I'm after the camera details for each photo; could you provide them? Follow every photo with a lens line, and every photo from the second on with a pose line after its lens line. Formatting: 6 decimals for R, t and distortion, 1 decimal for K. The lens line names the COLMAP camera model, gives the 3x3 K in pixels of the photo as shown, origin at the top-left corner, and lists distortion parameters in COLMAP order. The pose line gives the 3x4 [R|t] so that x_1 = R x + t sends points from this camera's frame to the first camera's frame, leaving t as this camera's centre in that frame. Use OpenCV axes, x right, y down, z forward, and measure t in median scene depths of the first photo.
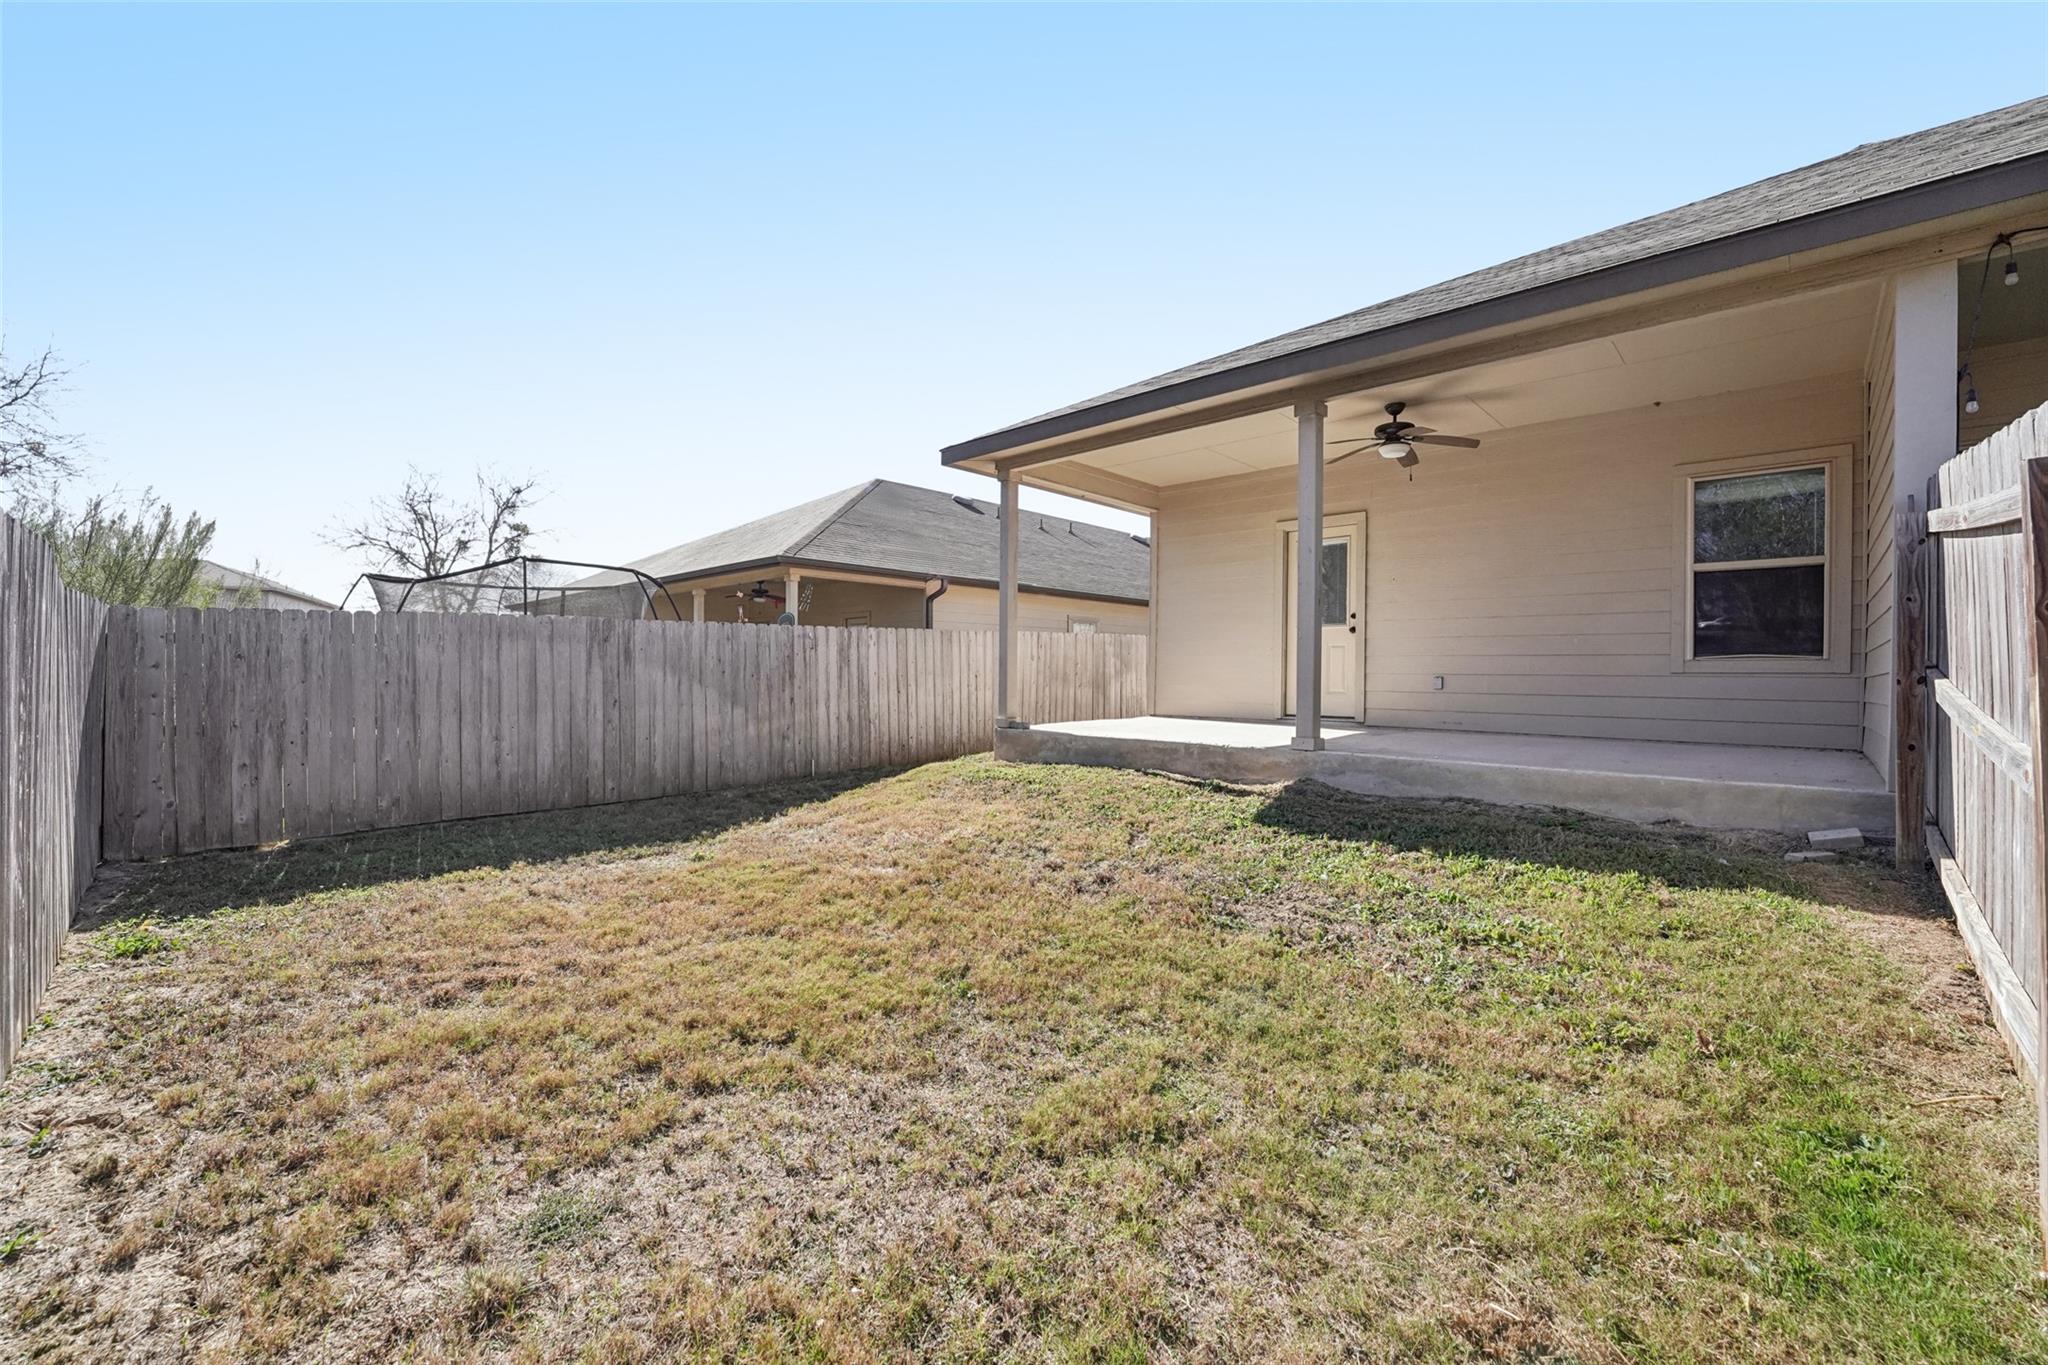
lens RADIAL K [[840.3, 0, 1025.5], [0, 840.3, 679.4], [0, 0, 1]] dist [-0.003581, -0.000358]
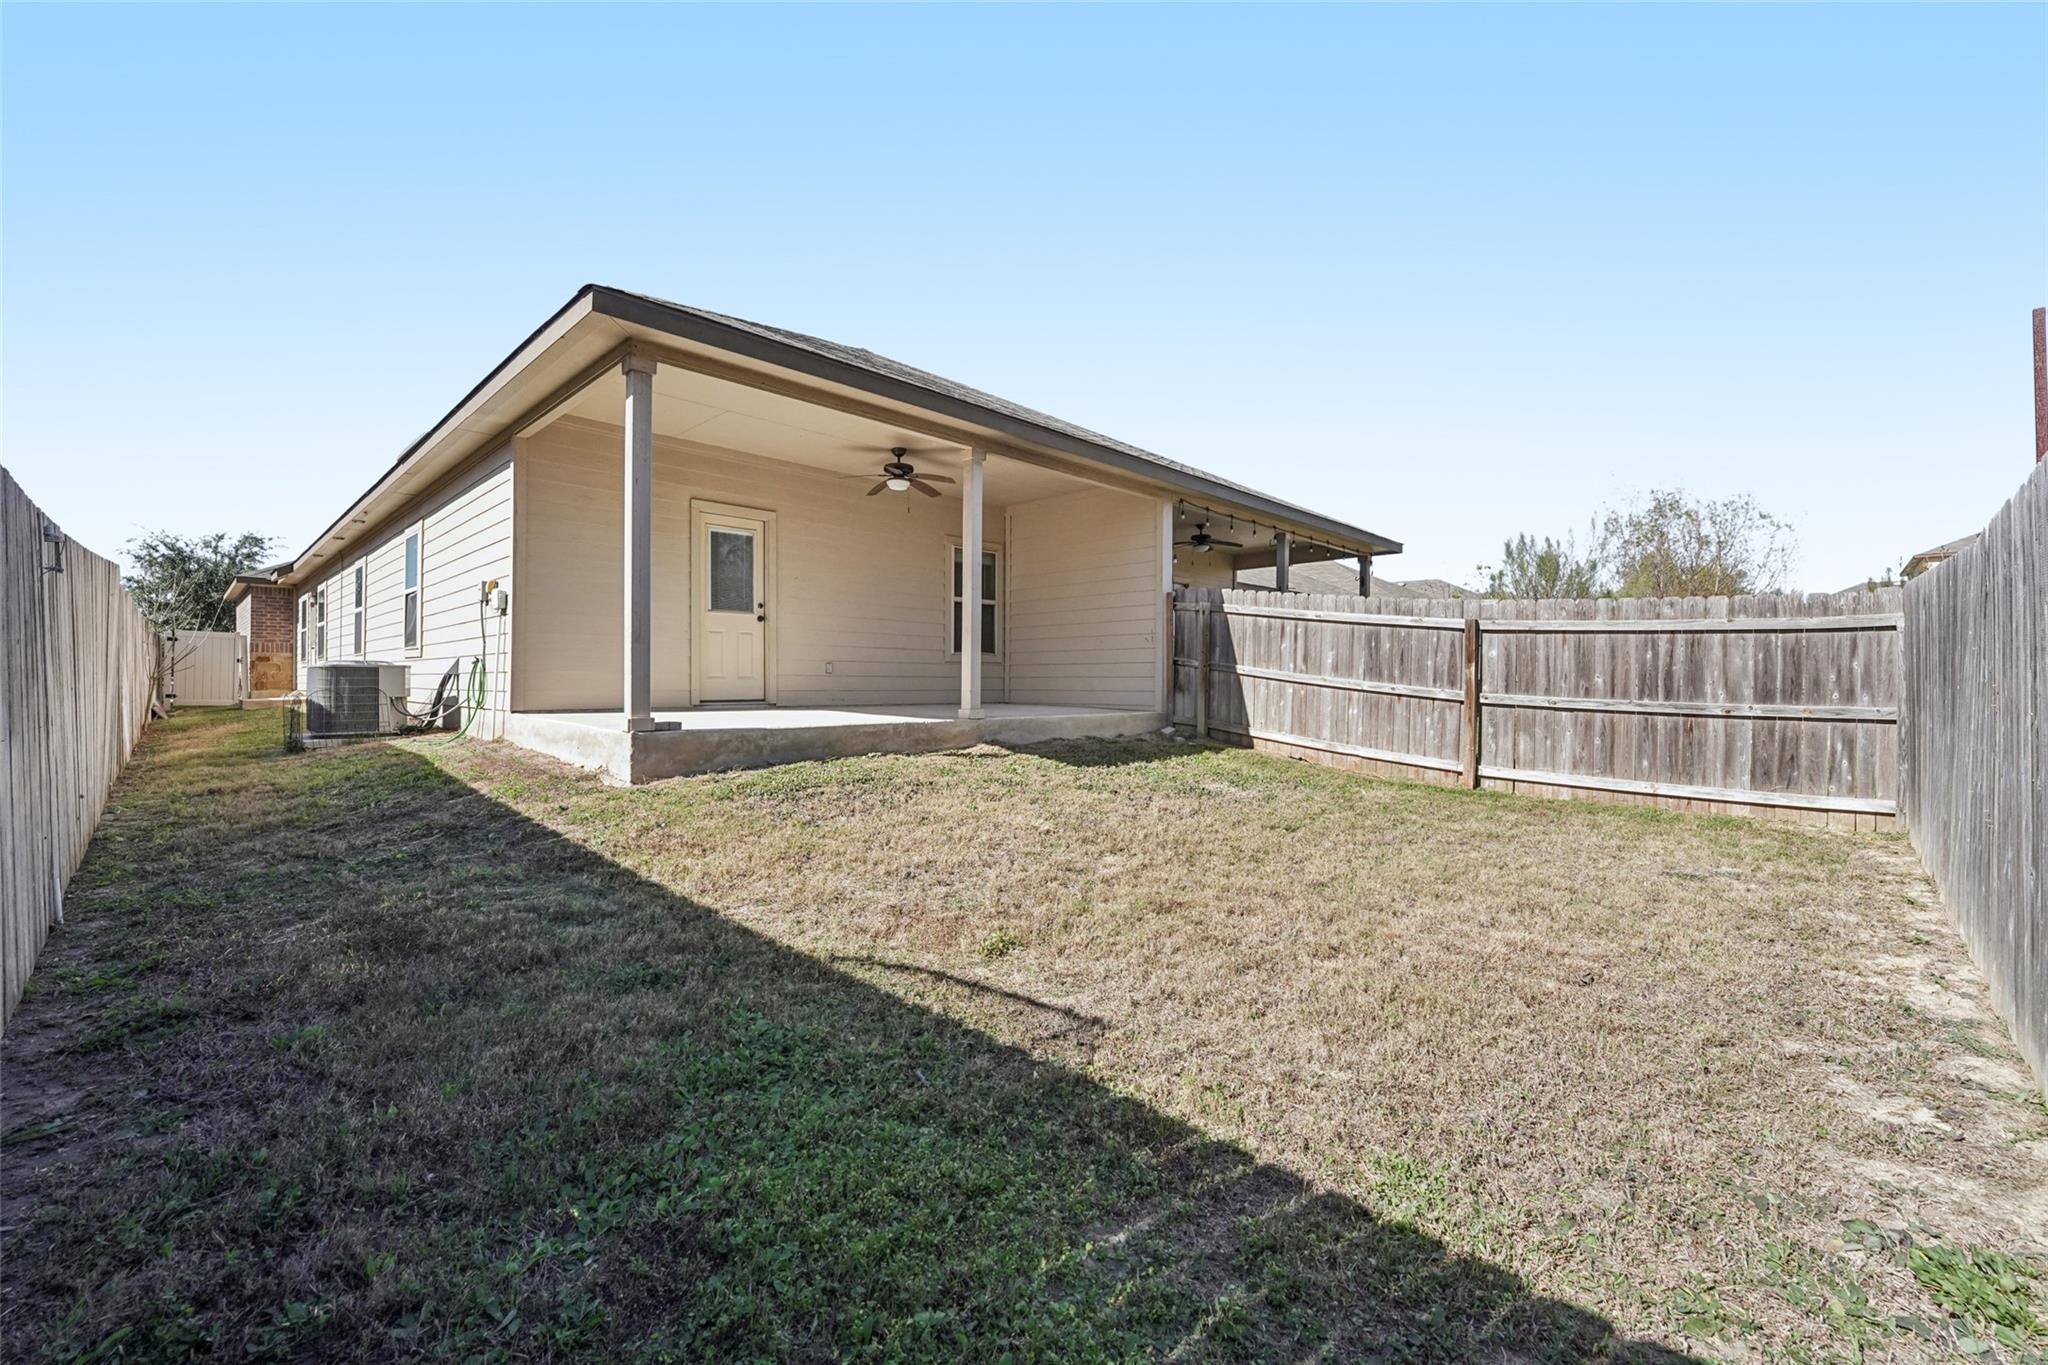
lens RADIAL K [[840.3, 0, 1020.2], [0, 840.3, 673.5], [0, 0, 1]] dist [-0.003581, -0.000358]
pose [[0.026362, -0.005857, 0.999635, -0.750348], [-0.001971, 0.999981, 0.005911, 0.004861], [-0.999651, -0.002127, 0.026350, 0.707076]]
